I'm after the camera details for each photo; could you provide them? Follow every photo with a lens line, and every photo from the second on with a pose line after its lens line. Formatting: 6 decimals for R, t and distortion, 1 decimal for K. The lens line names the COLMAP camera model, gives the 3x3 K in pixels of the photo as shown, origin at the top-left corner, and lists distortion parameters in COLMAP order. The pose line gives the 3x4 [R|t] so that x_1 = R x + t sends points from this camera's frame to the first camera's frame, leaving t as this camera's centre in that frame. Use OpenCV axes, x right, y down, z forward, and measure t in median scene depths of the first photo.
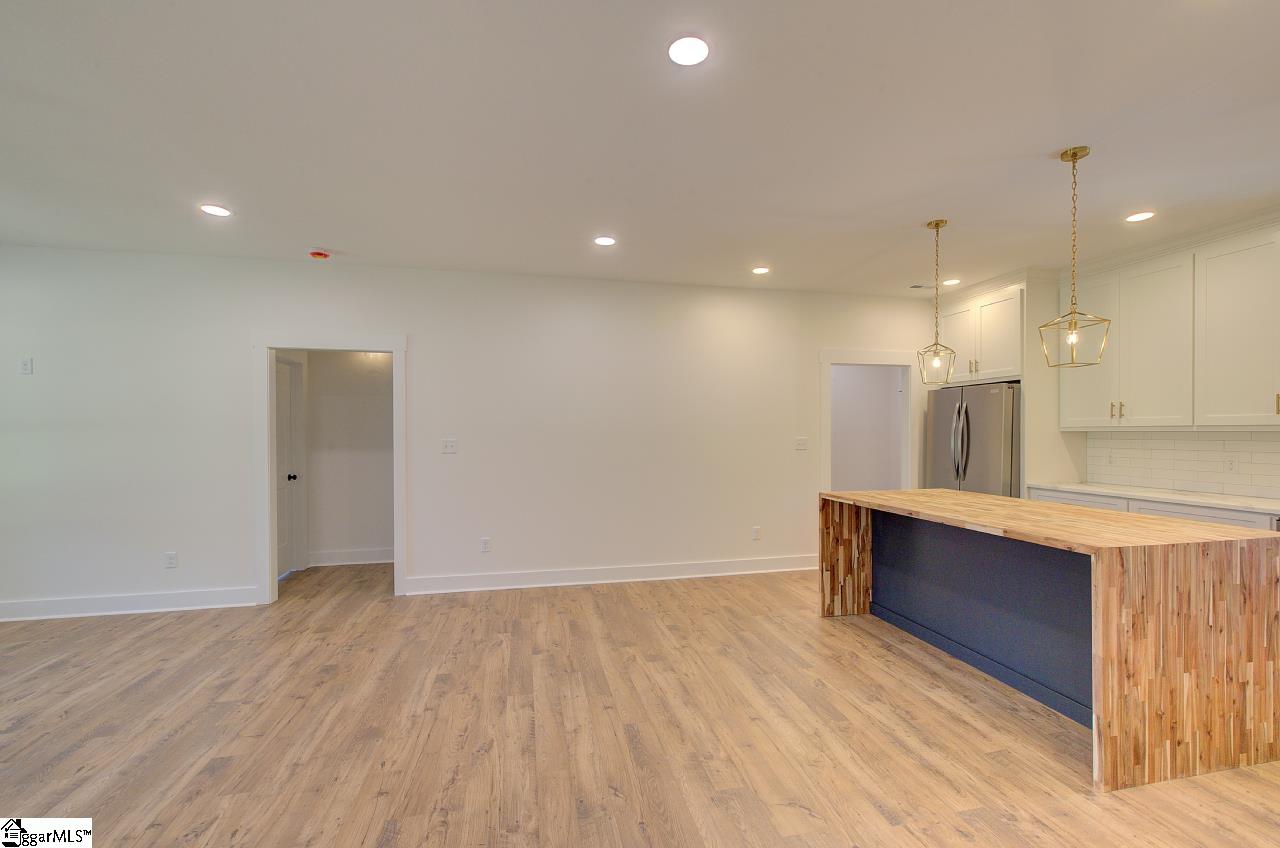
lens RADIAL K [[548.5, 0, 645.3], [0, 548.5, 438.7], [0, 0, 1]] dist [0.004136, -0.000242]
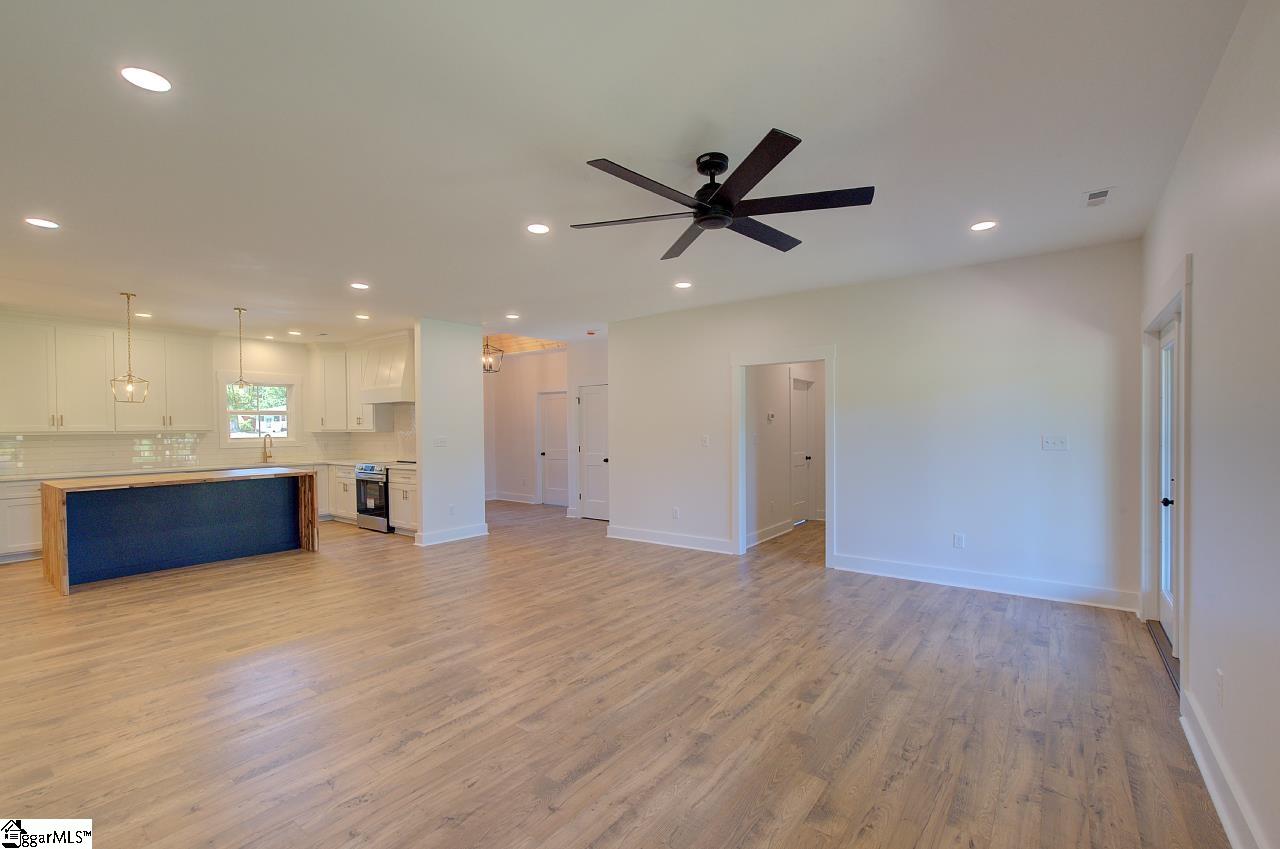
lens RADIAL K [[556.8, 0, 643.8], [0, 556.8, 433.5], [0, 0, 1]] dist [-0.000422, 0.000225]
pose [[-0.648834, 0.001371, 0.760929, -1.473487], [0.019518, 0.999699, 0.014841, -0.009751], [-0.760680, 0.024481, -0.648666, 0.895562]]
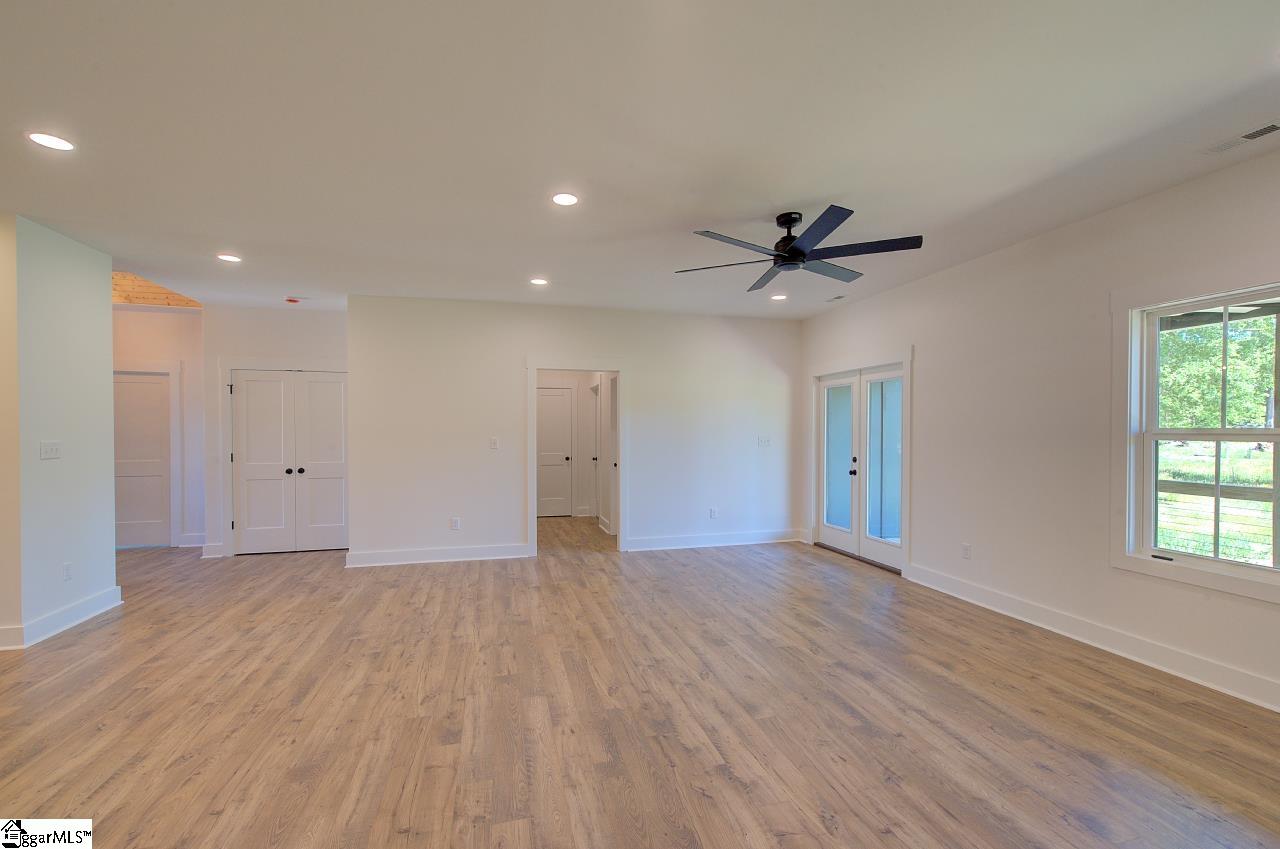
lens RADIAL K [[551.5, 0, 646.8], [0, 551.5, 437.0], [0, 0, 1]] dist [-0.000294, 0.000415]
pose [[-0.998920, 0.001736, -0.046440, -0.672936], [0.000605, 0.999703, 0.024357, -0.015222], [0.046468, 0.024302, -0.998624, 1.261508]]
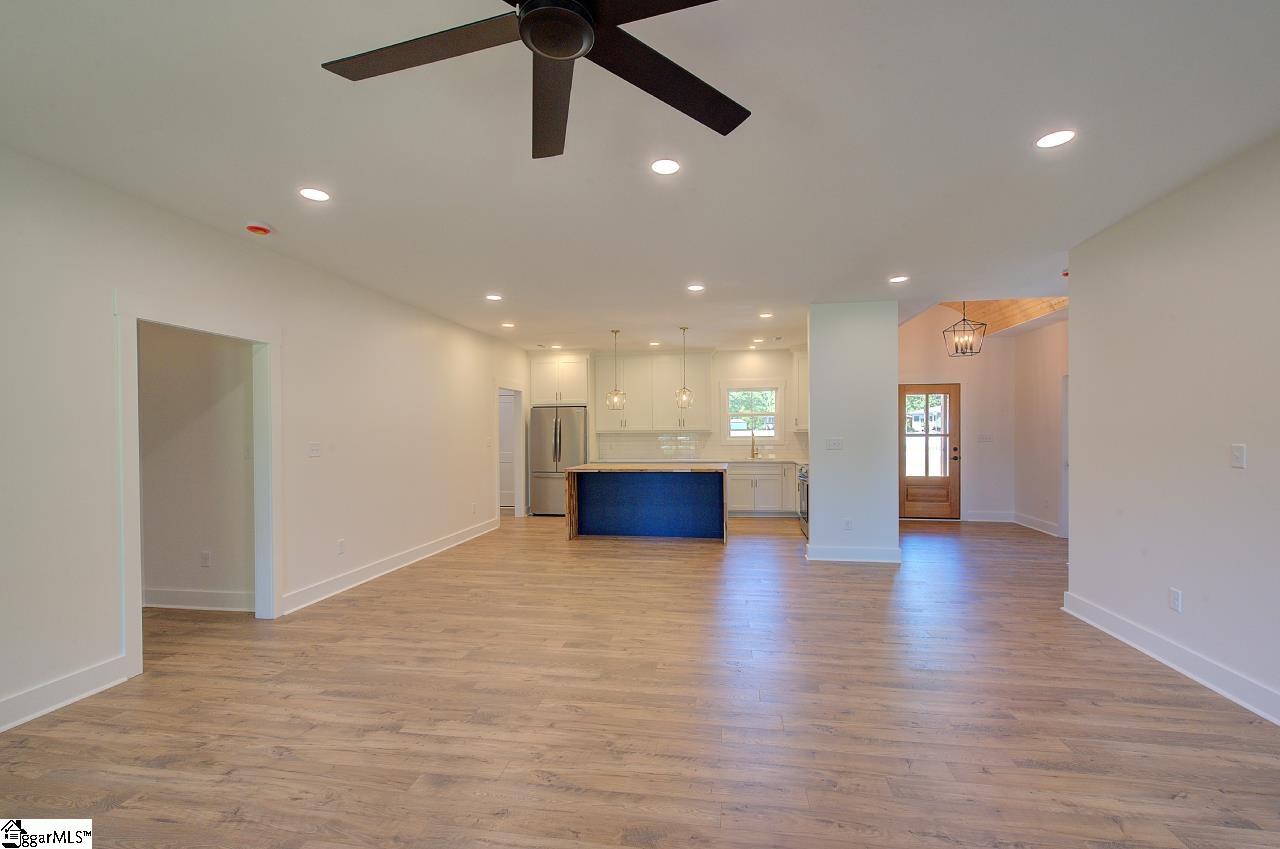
lens RADIAL K [[551.5, 0, 646.8], [0, 551.5, 437.0], [0, 0, 1]] dist [-0.000294, 0.000415]
pose [[0.371280, -0.007867, 0.928488, -1.300174], [0.017056, 0.999853, 0.001651, 0.000621], [-0.928364, 0.015224, 0.371359, 0.127732]]
